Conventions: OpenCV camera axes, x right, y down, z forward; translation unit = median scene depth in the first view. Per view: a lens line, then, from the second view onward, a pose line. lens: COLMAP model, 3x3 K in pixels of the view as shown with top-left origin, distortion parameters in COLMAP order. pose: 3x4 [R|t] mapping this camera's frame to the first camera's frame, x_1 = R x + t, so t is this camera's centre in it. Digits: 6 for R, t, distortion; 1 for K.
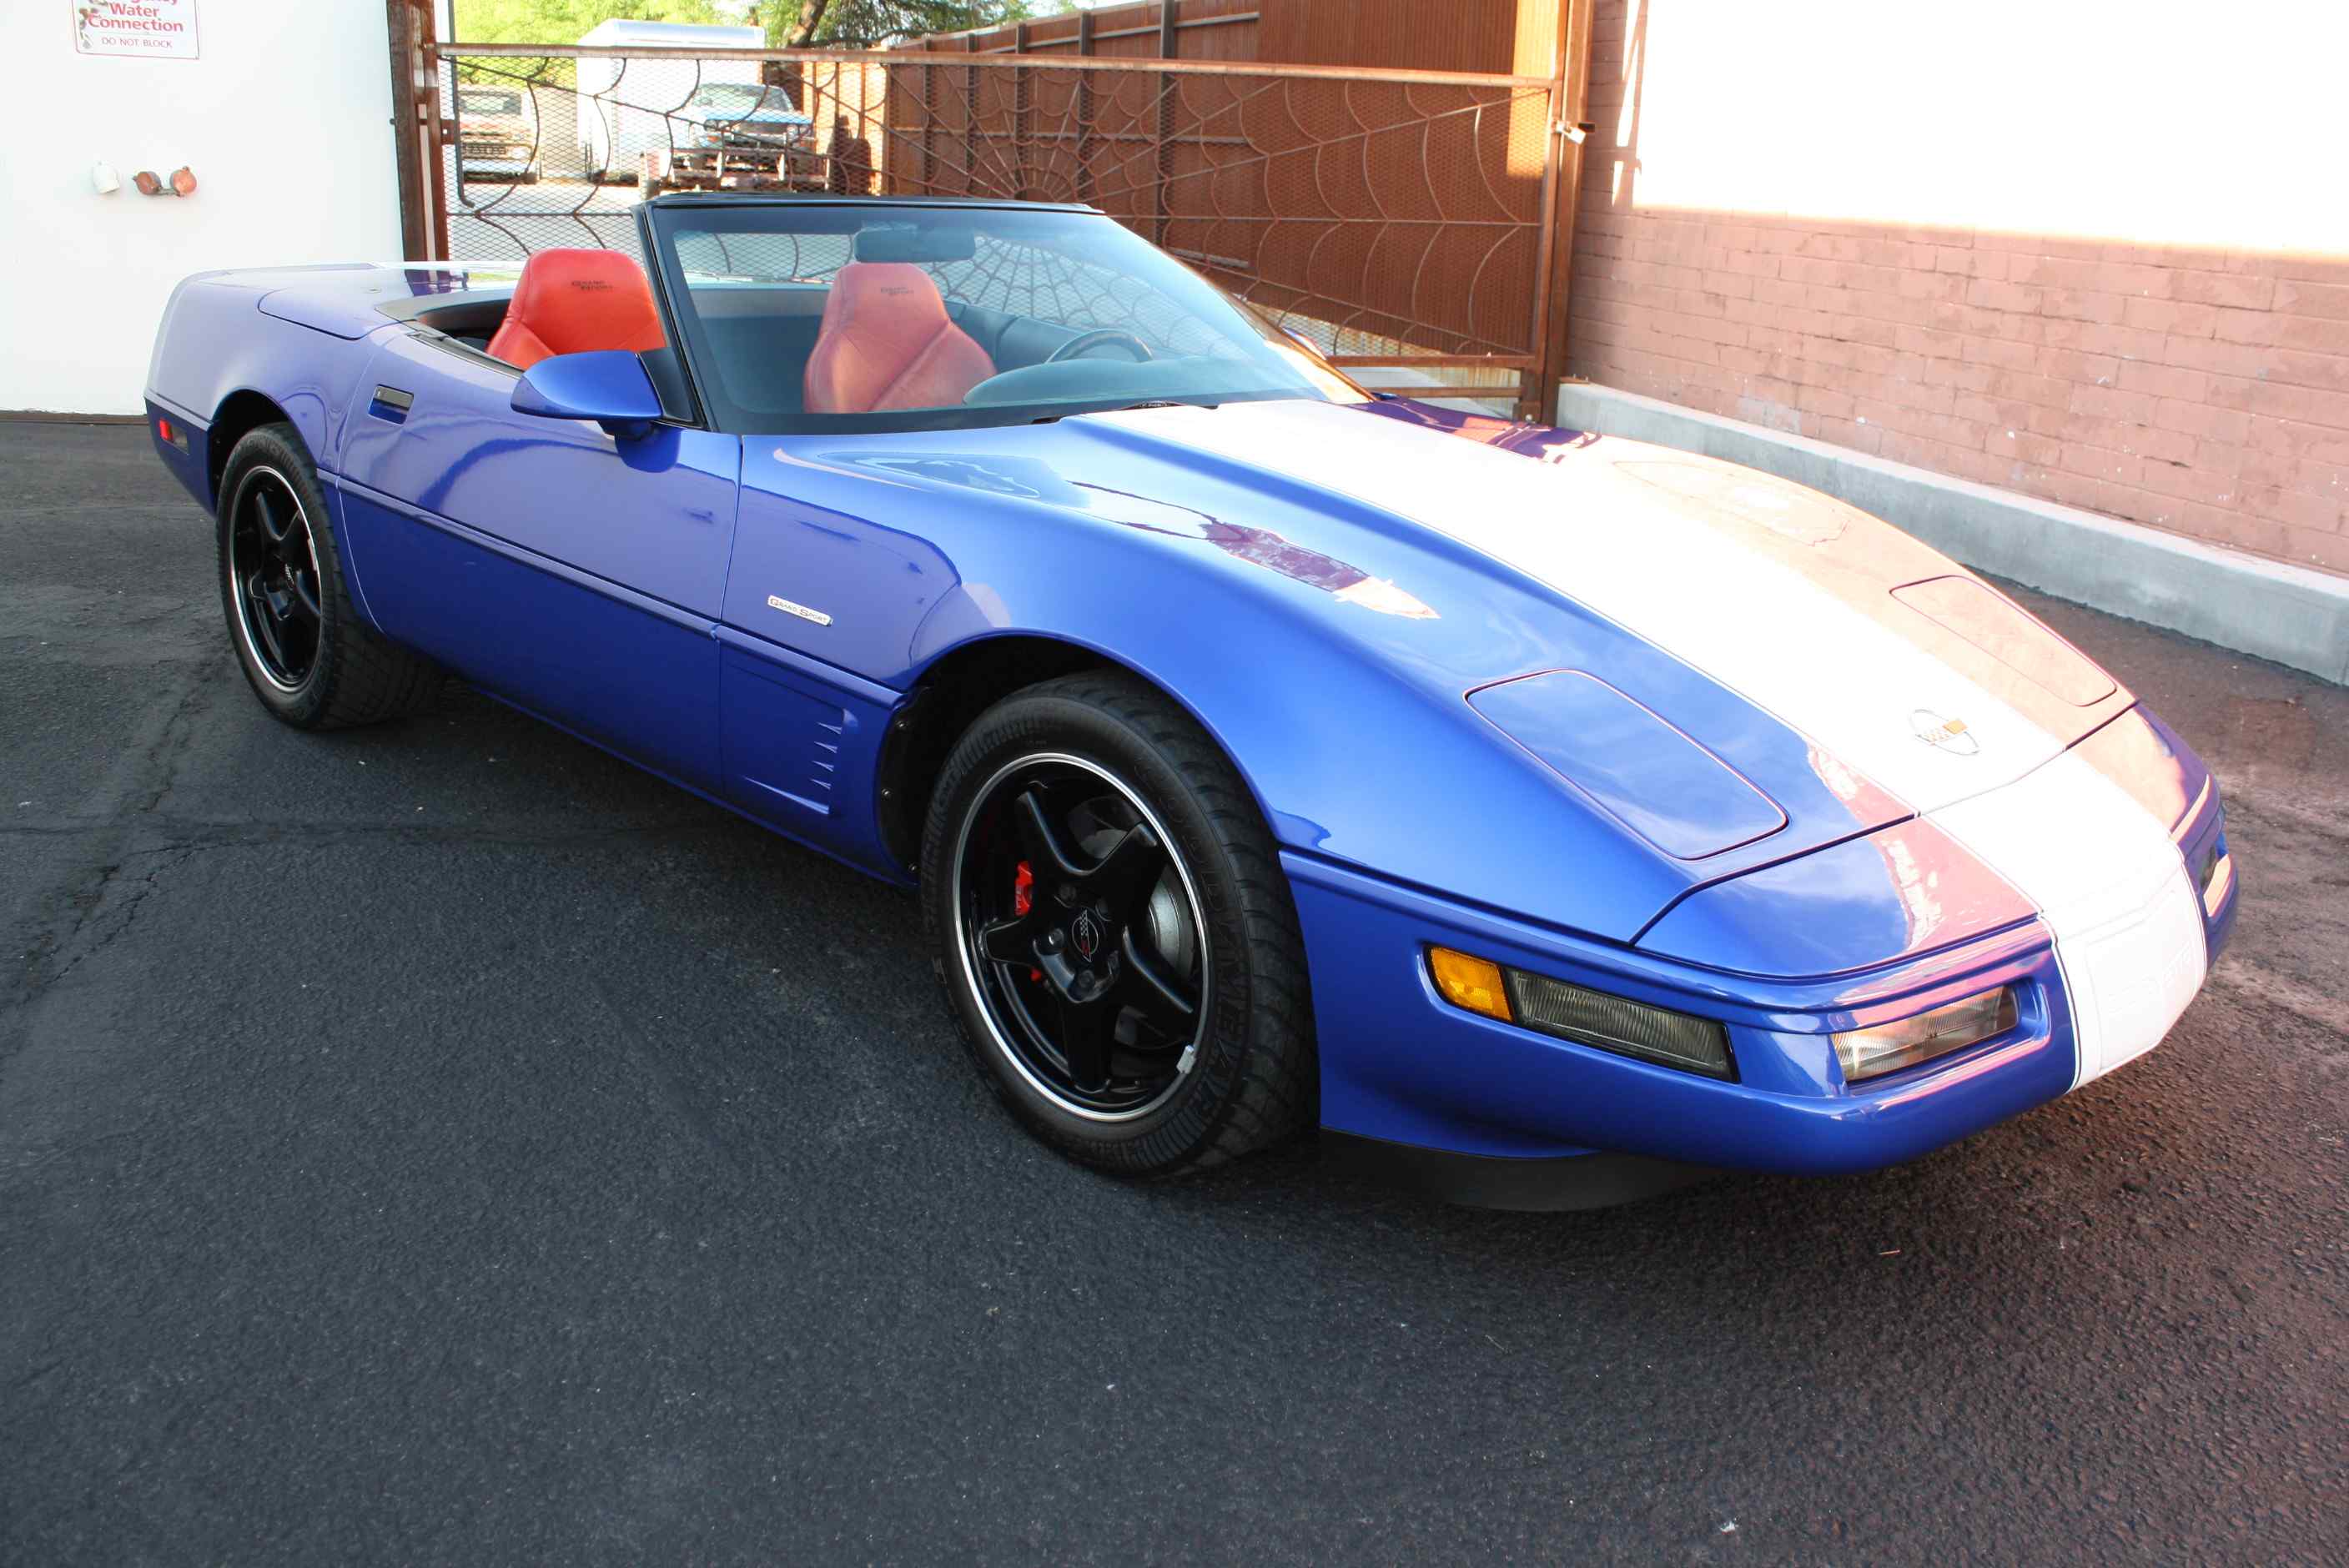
lens RADIAL K [[2031.8, 0, 1184.0], [0, 2031.8, 785.6], [0, 0, 1]] dist [-0.163203, 0.147168]
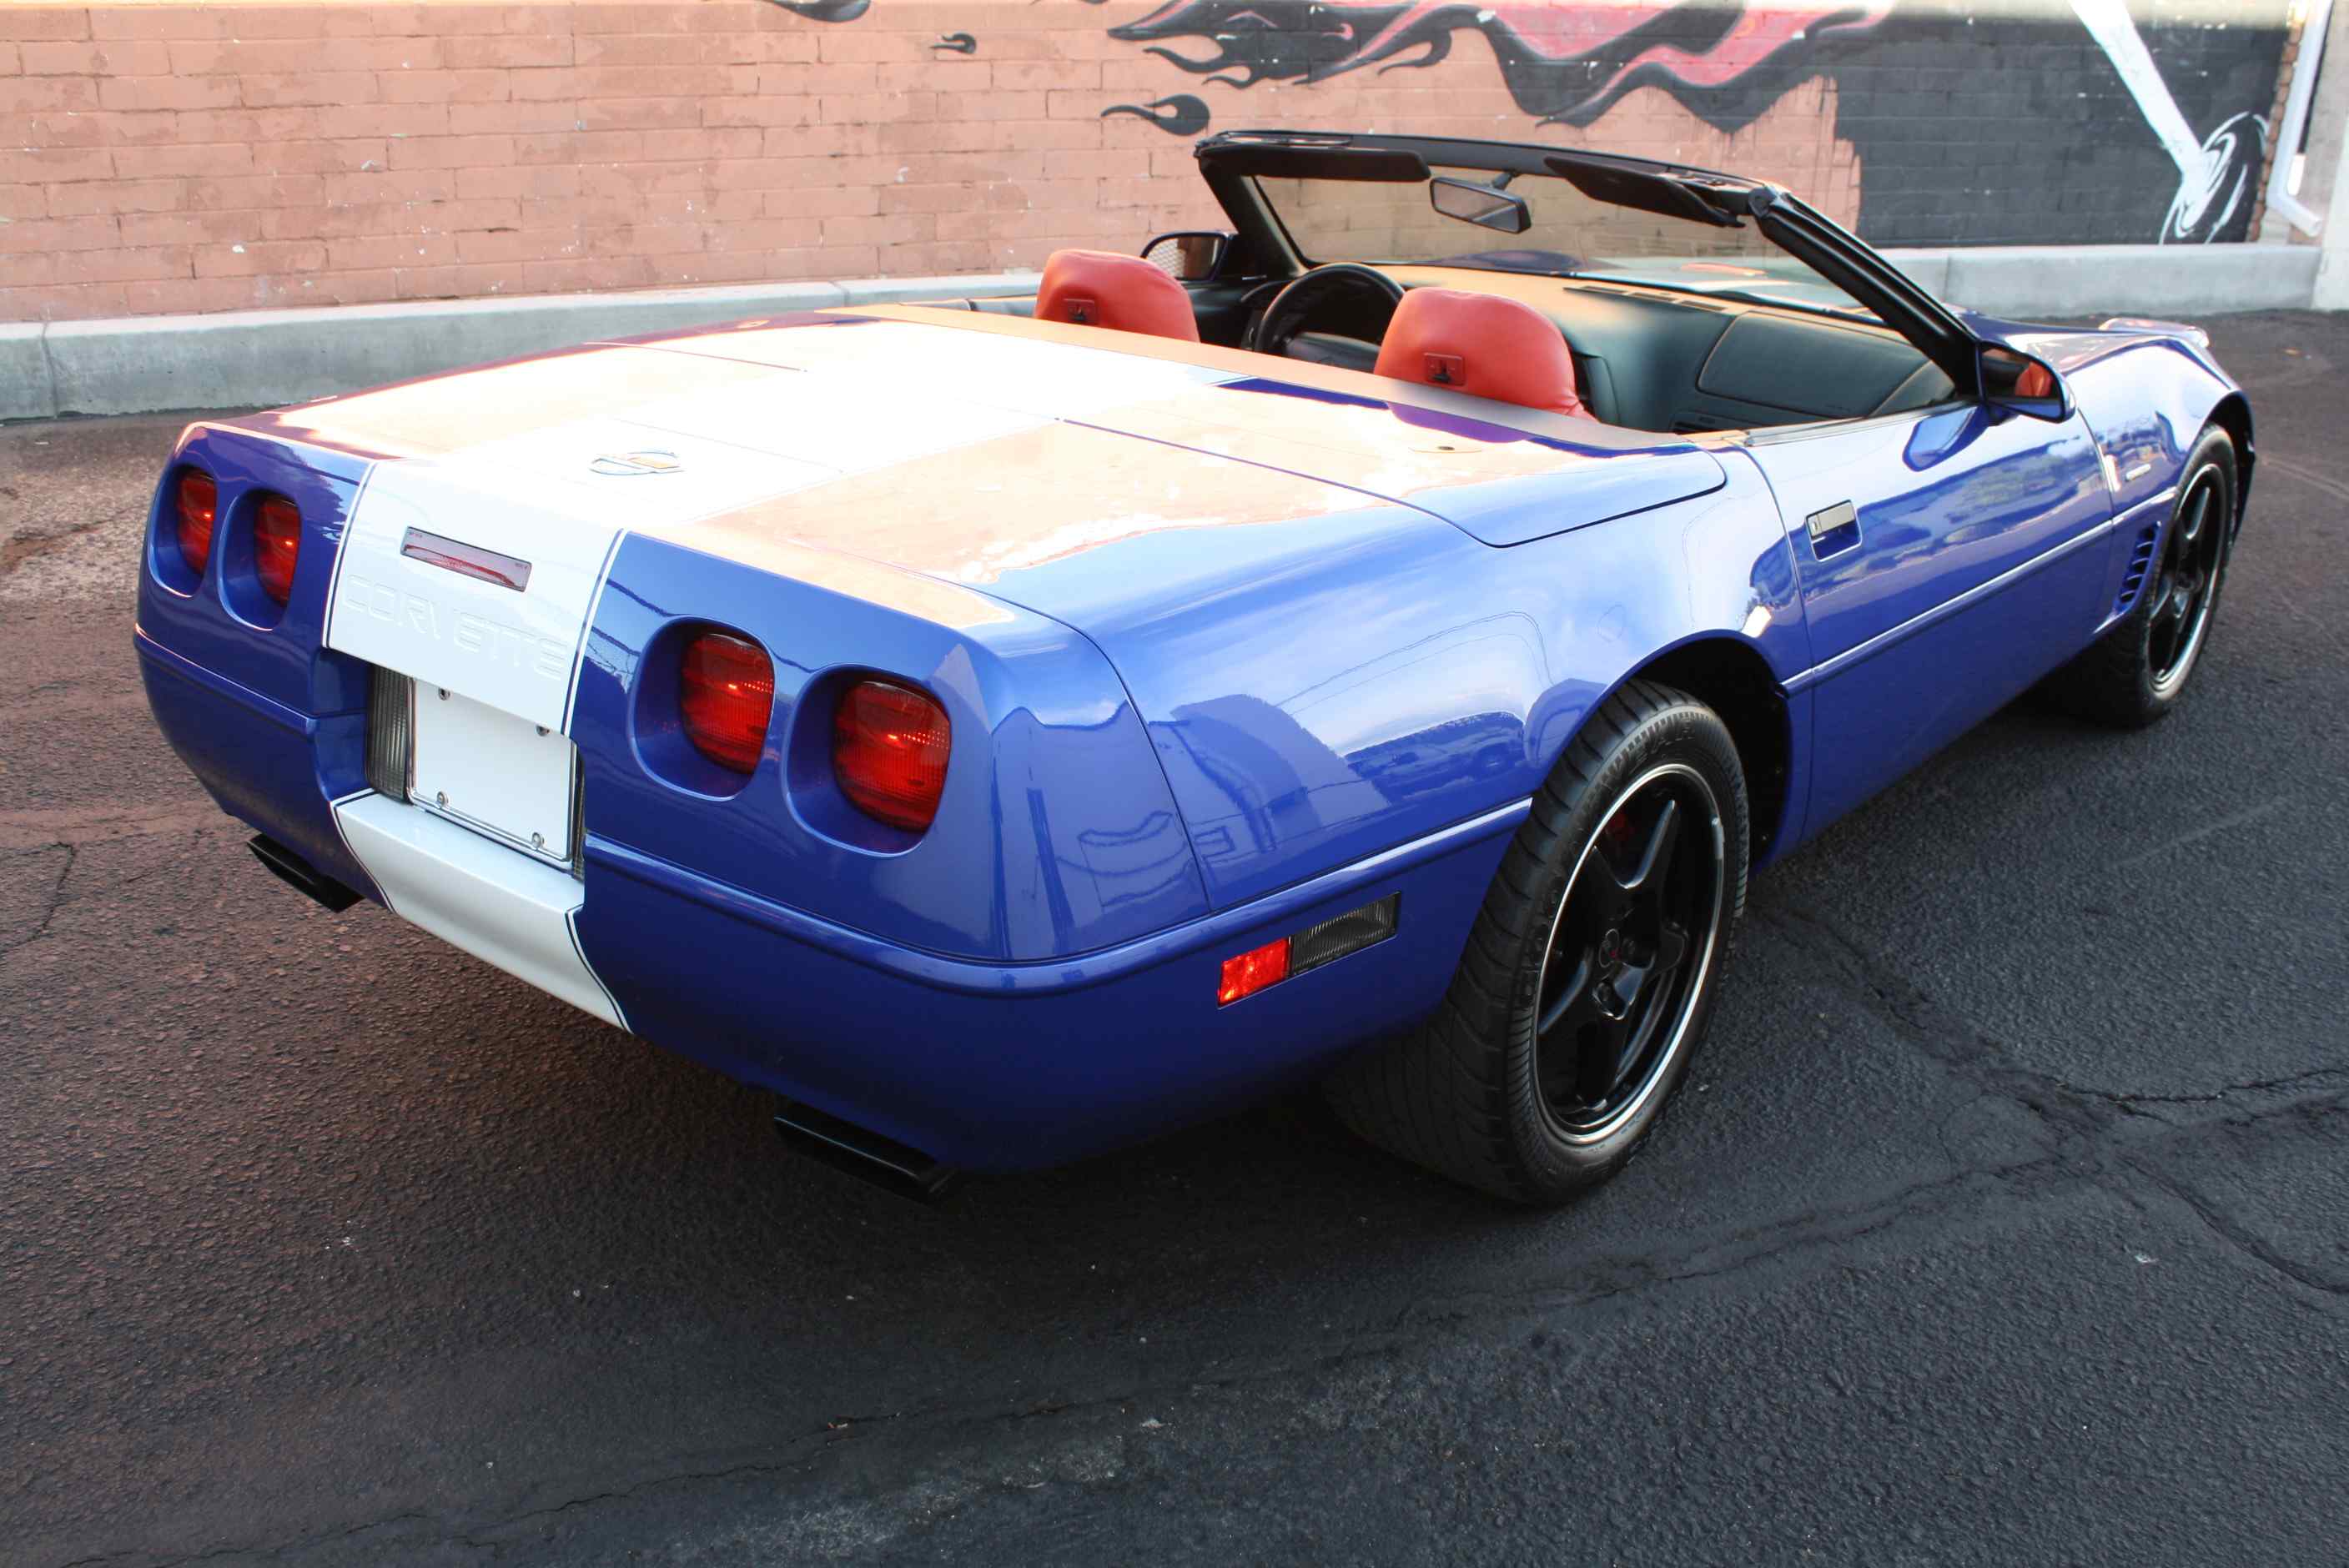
lens RADIAL K [[2243.4, 0, 1196.8], [0, 2243.4, 774.1], [0, 0, 1]] dist [-0.151655, 0.159226]
pose [[-0.096558, -0.407262, 0.908193, -0.905374], [0.267128, 0.868377, 0.417808, -0.405972], [-0.958811, 0.282946, 0.024943, 0.971377]]
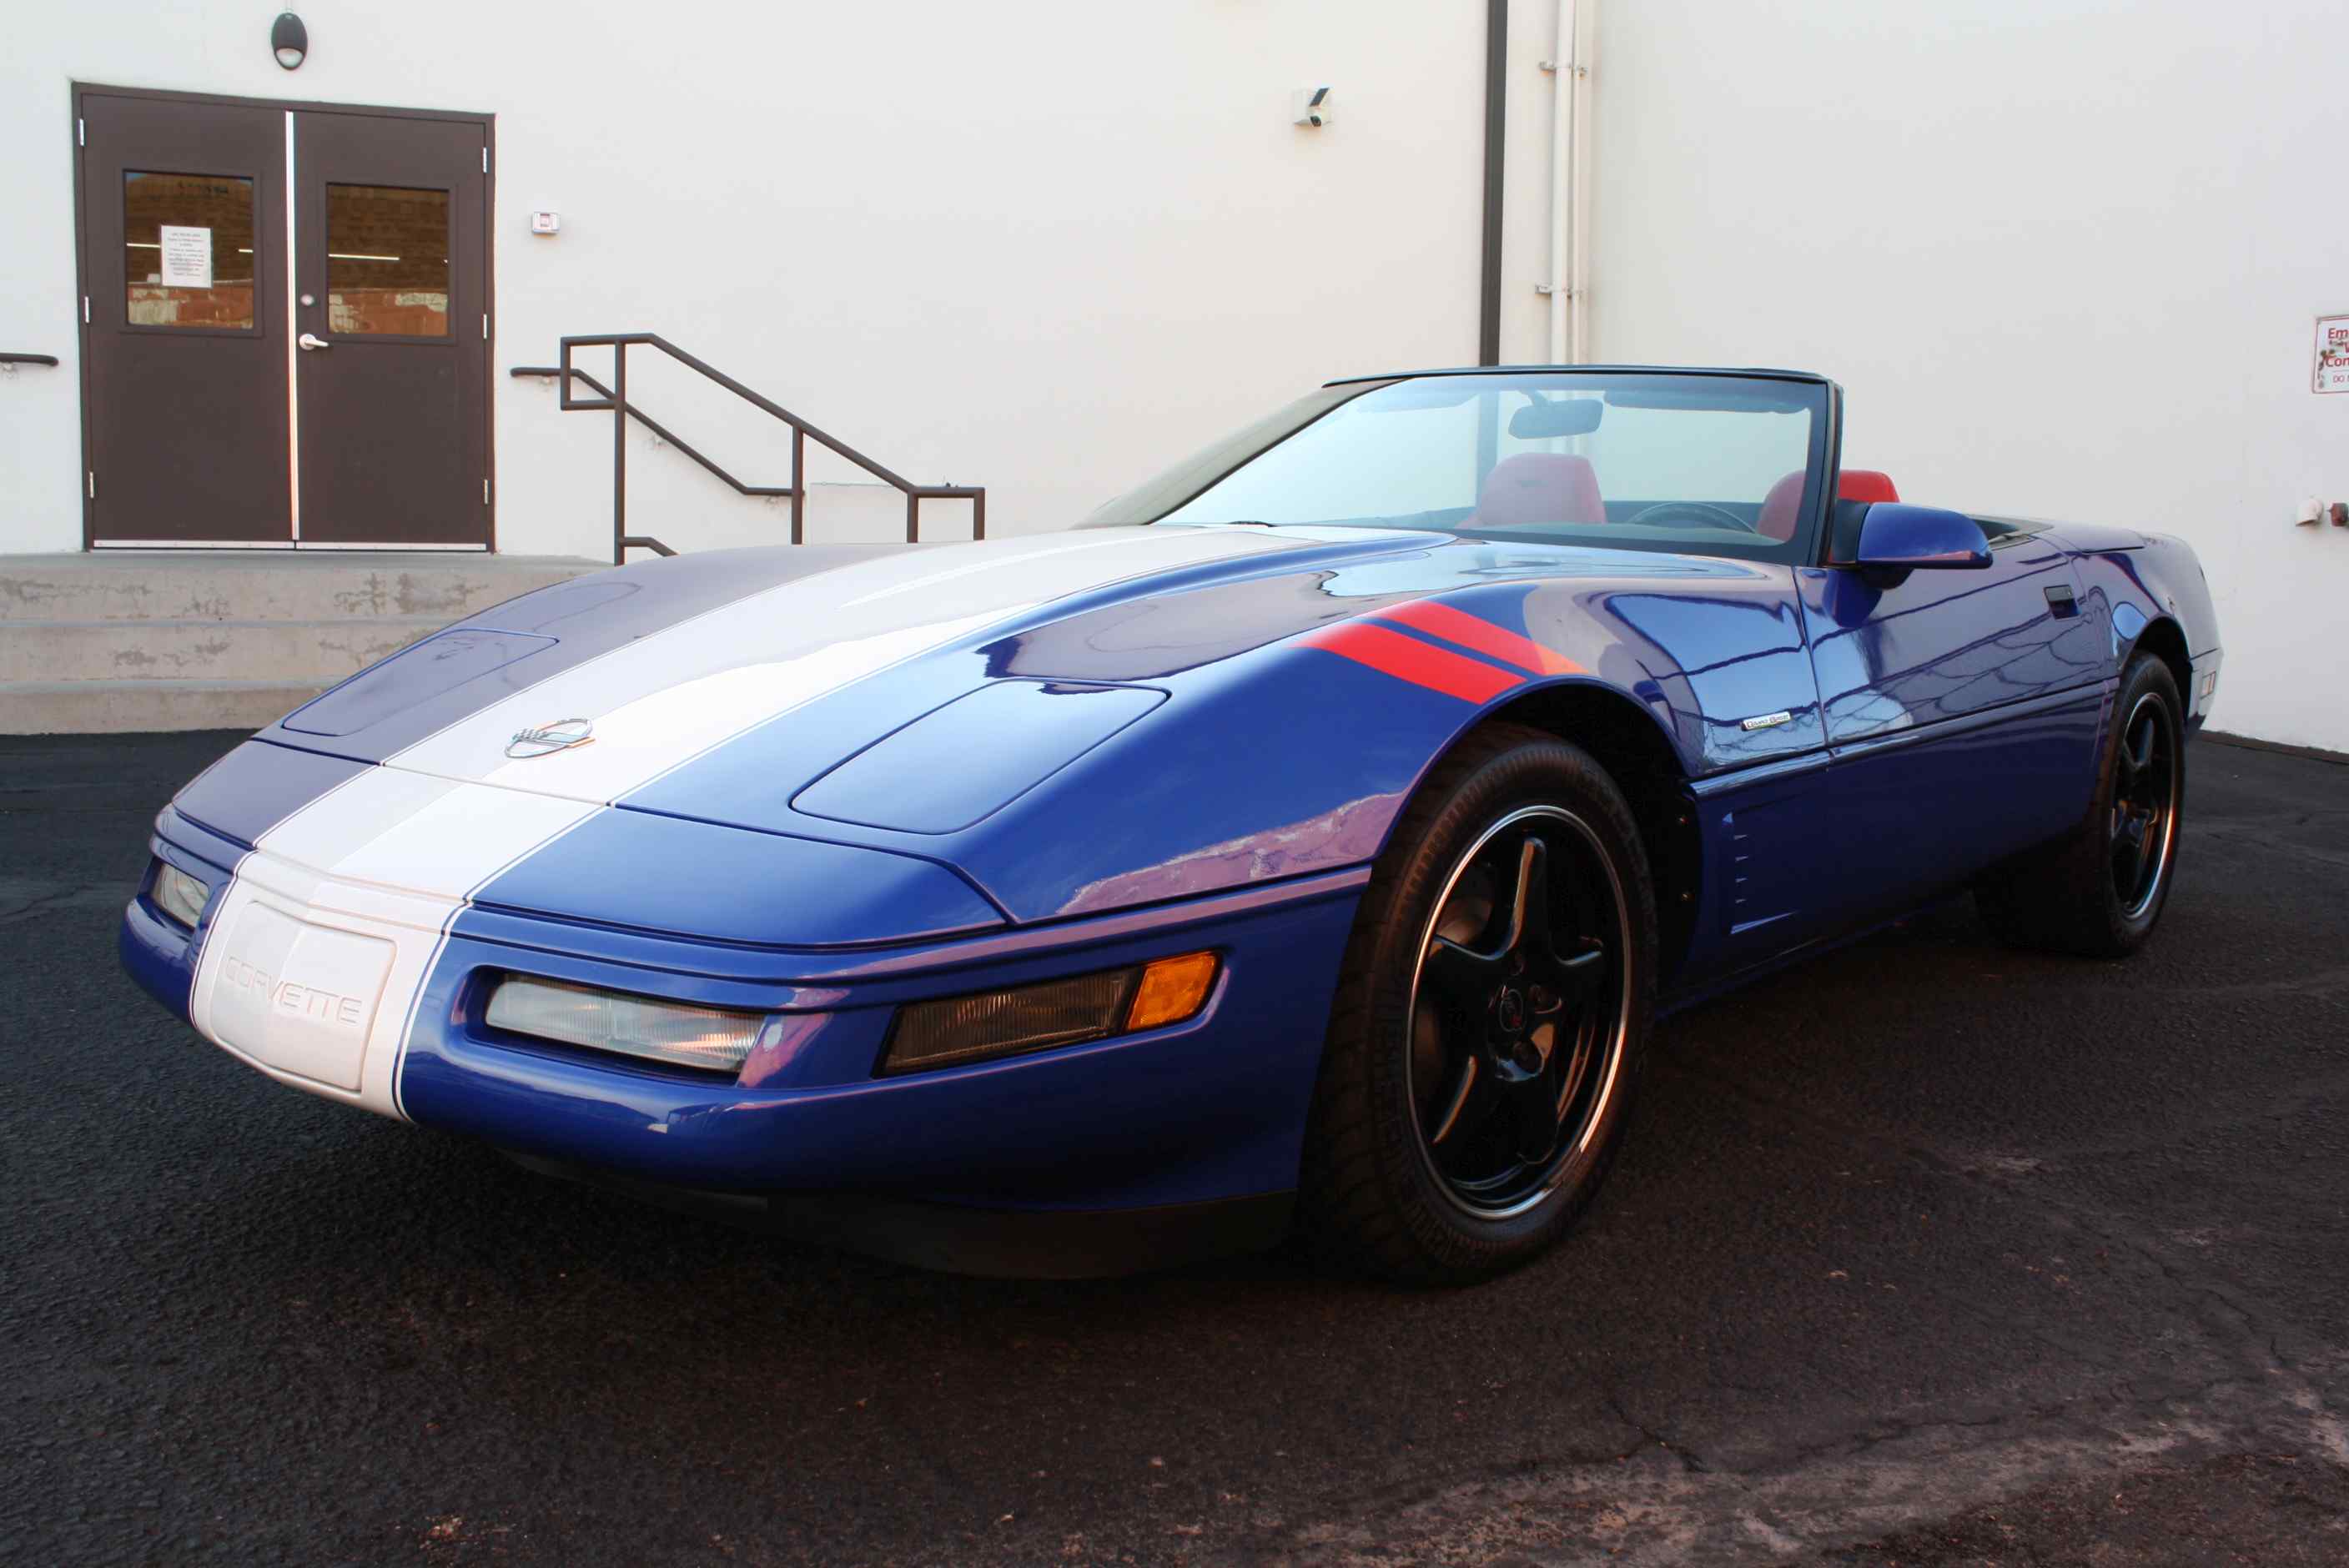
lens RADIAL K [[2088.9, 0, 1177.3], [0, 2088.9, 776.4], [0, 0, 1]] dist [-0.163356, 0.153166]
pose [[0.074315, 0.069119, -0.994837, 0.722878], [-0.313085, 0.948772, 0.042531, -0.074976], [0.946813, 0.308308, 0.092148, 0.656302]]
